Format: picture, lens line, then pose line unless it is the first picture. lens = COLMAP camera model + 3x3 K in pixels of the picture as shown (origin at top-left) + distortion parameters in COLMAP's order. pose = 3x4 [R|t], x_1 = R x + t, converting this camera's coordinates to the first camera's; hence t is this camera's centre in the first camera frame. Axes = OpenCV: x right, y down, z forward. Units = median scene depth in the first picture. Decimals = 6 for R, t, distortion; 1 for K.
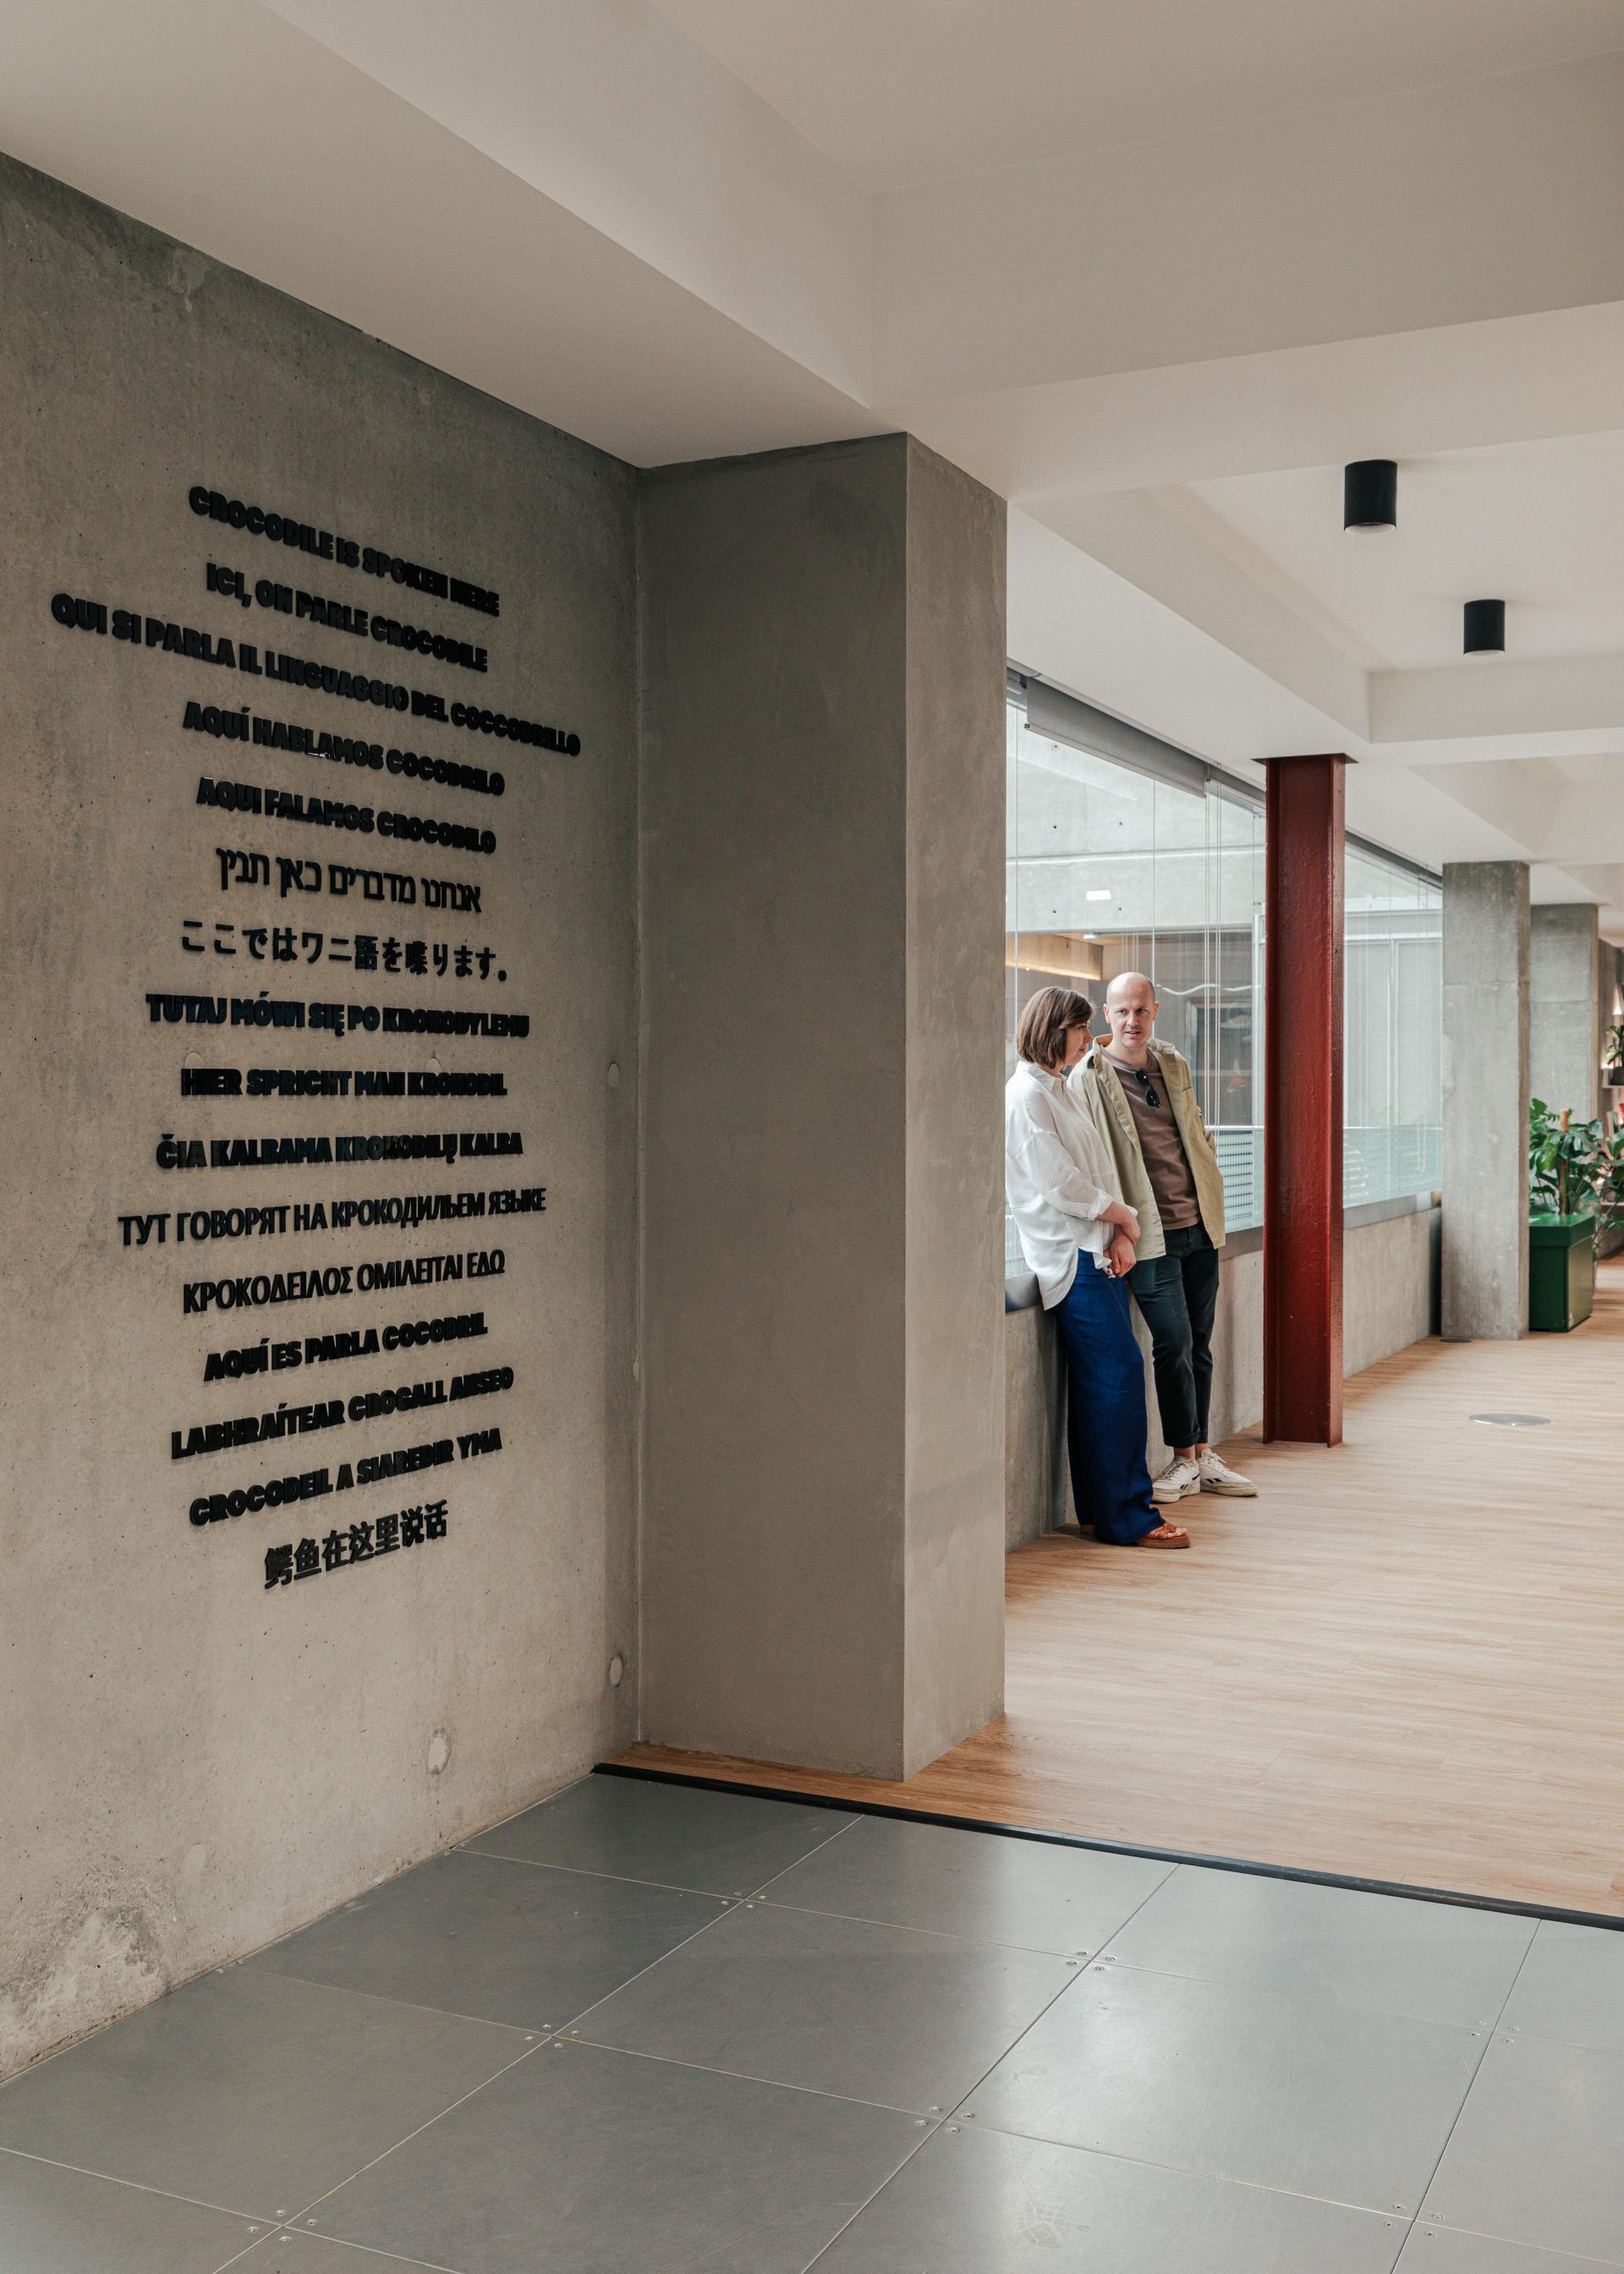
lens RADIAL K [[2253.8, 0, 812.1], [0, 2253.8, 1136.2], [0, 0, 1]] dist [-0.014594, 0.000000]
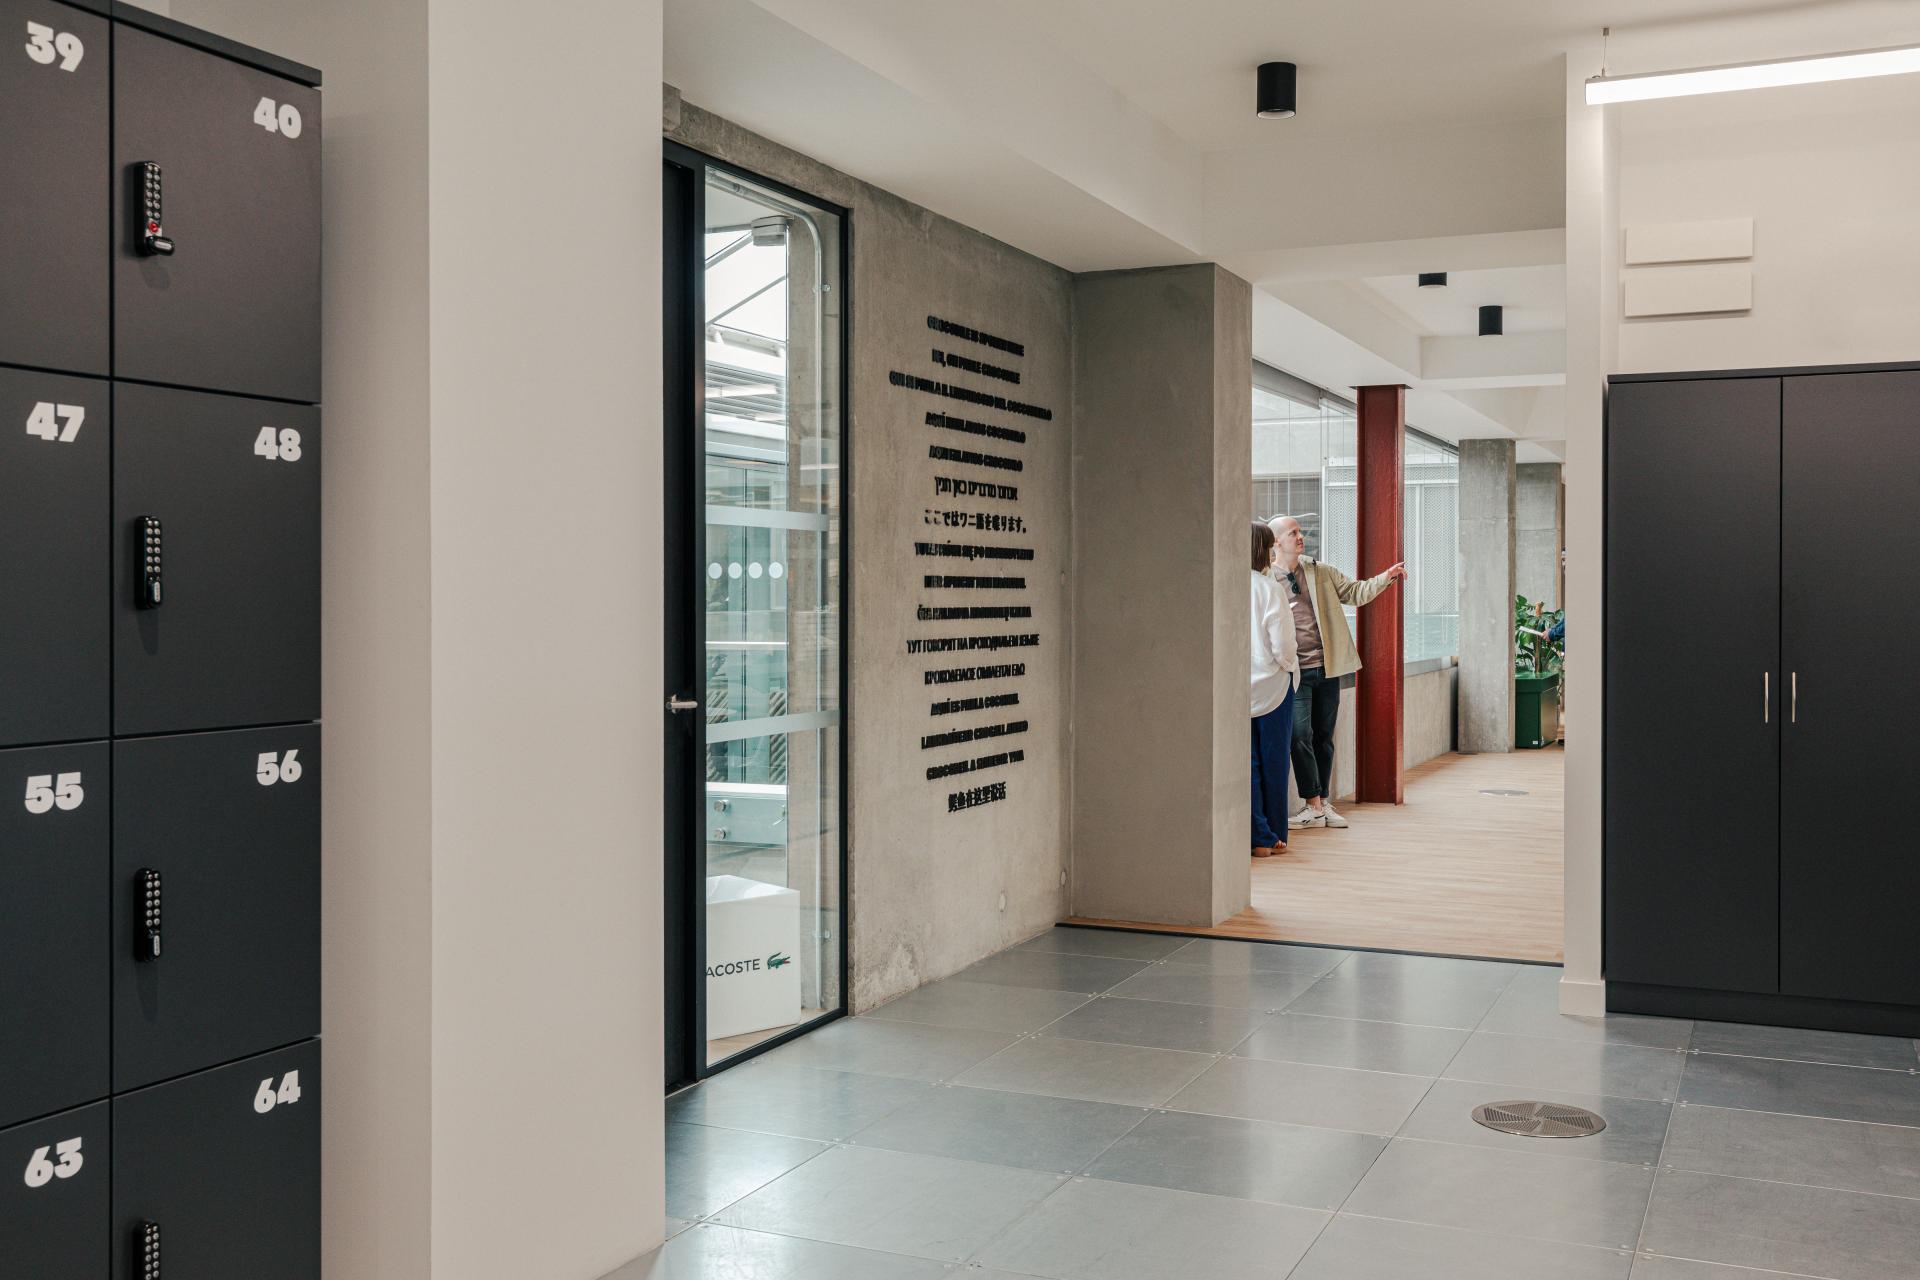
lens RADIAL K [[1830.4, 0, 959.5], [0, 1830.4, 632.4], [0, 0, 1]] dist [-0.060521, 0.000000]
pose [[0.999911, -0.000471, 0.013324, -0.205734], [0.000449, 0.999999, 0.001634, 0.018144], [-0.013325, -0.001628, 0.999910, -0.629779]]
